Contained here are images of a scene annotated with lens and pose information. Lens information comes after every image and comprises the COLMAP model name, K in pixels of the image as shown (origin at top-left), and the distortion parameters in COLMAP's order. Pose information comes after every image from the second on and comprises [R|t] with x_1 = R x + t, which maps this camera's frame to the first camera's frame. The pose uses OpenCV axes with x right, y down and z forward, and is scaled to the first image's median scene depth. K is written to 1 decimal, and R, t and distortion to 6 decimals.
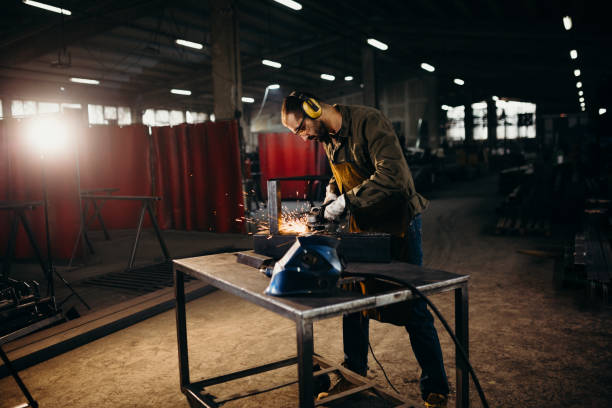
lens RADIAL K [[573.8, 0, 306.0], [0, 573.8, 204.0], [0, 0, 1]] dist [-0.050948, 0.029666]
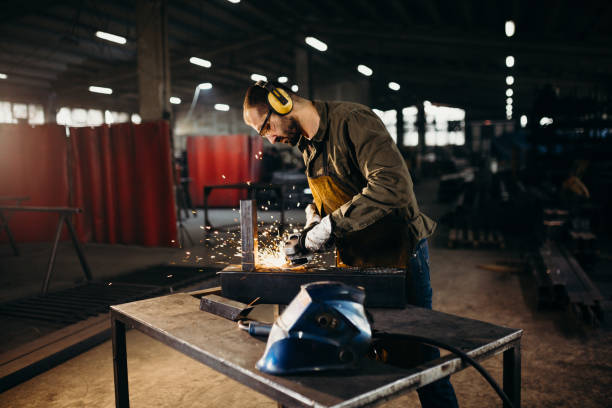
lens RADIAL K [[590.7, 0, 306.0], [0, 590.7, 204.0], [0, 0, 1]] dist [-0.082409, 0.139548]
pose [[0.992146, 0.001517, 0.125078, -0.027348], [-0.000320, 0.999954, -0.009586, -0.009649], [-0.125087, 0.009470, 0.992101, 0.076974]]
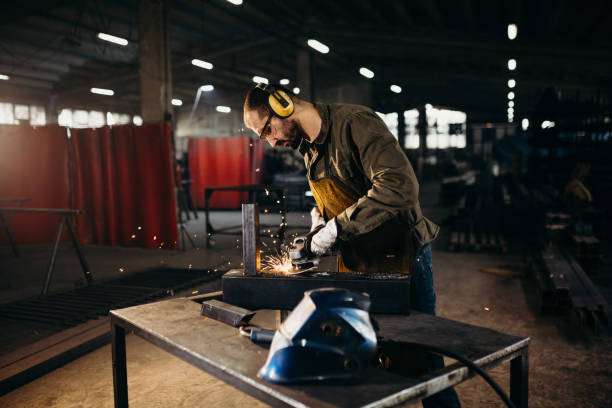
lens RADIAL K [[590.7, 0, 306.0], [0, 590.7, 204.0], [0, 0, 1]] dist [-0.082409, 0.139548]
pose [[0.992332, 0.006091, 0.123454, -0.027801], [-0.004473, 0.999900, -0.013380, -0.010460], [-0.123523, 0.012726, 0.992260, 0.081286]]
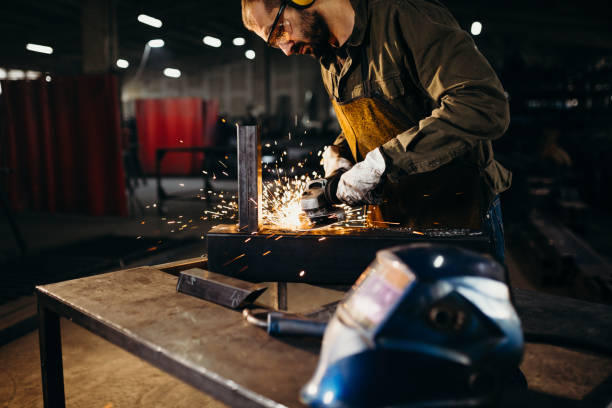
lens RADIAL K [[600.1, 0, 306.0], [0, 600.1, 204.0], [0, 0, 1]] dist [-0.081643, 0.138458]
pose [[0.978718, 0.001949, 0.205201, -0.040307], [-0.009274, 0.999353, 0.034739, 0.003220], [-0.205001, -0.035903, 0.978103, 0.167025]]
